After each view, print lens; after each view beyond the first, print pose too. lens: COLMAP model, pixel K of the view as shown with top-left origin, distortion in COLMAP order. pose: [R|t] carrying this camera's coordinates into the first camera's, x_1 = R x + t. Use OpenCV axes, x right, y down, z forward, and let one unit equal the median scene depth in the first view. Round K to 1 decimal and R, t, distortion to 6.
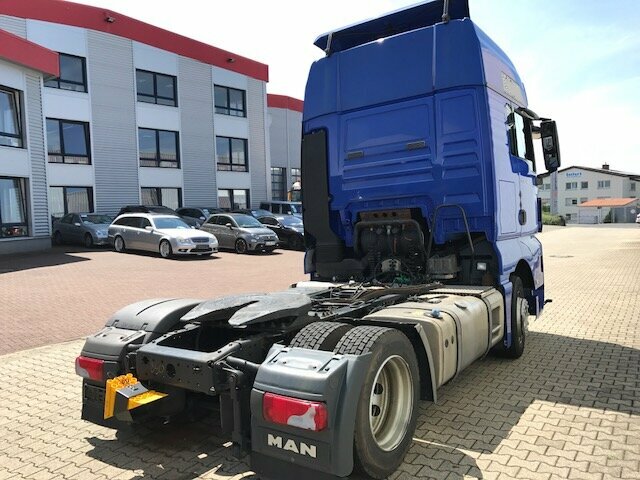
lens RADIAL K [[523.0, 0, 316.1], [0, 523.0, 241.7], [0, 0, 1]] dist [0.027268, -0.020659]
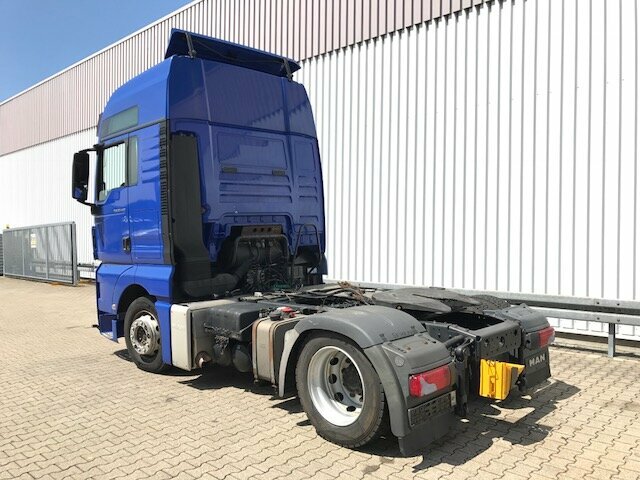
lens RADIAL K [[523.0, 0, 321.7], [0, 523.0, 237.9], [0, 0, 1]] dist [0.027268, -0.020659]
pose [[0.172103, 0.025546, 0.984748, -1.009451], [0.048522, 0.998230, -0.034376, 0.010419], [-0.983883, 0.053698, 0.170559, 0.751787]]
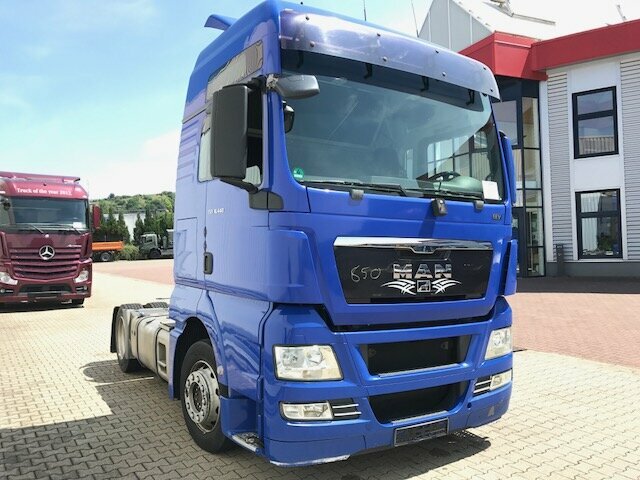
lens RADIAL K [[523.0, 0, 318.9], [0, 523.0, 244.2], [0, 0, 1]] dist [0.027268, -0.020659]
pose [[-0.394510, 0.028468, -0.918451, 1.102945], [-0.027493, 0.998707, 0.042765, -0.118250], [0.918480, 0.042122, -0.393217, 1.582861]]
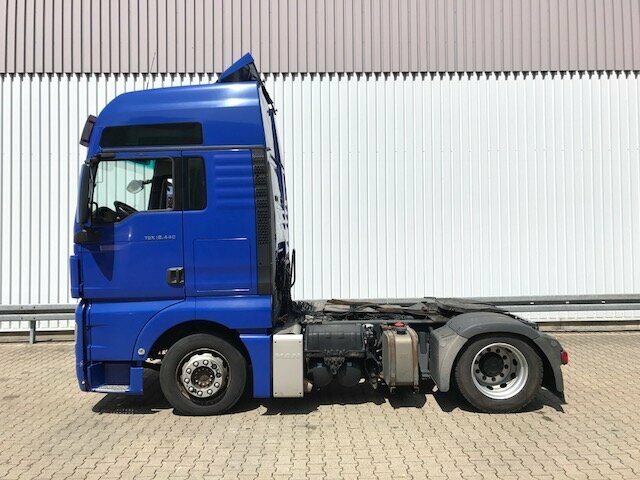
lens RADIAL K [[523.0, 0, 318.3], [0, 523.0, 239.9], [0, 0, 1]] dist [0.027268, -0.020659]
pose [[-0.555032, 0.045828, 0.830566, -0.938133], [0.074331, 0.997219, -0.005352, -0.081107], [-0.828501, 0.058766, -0.556895, 1.715488]]
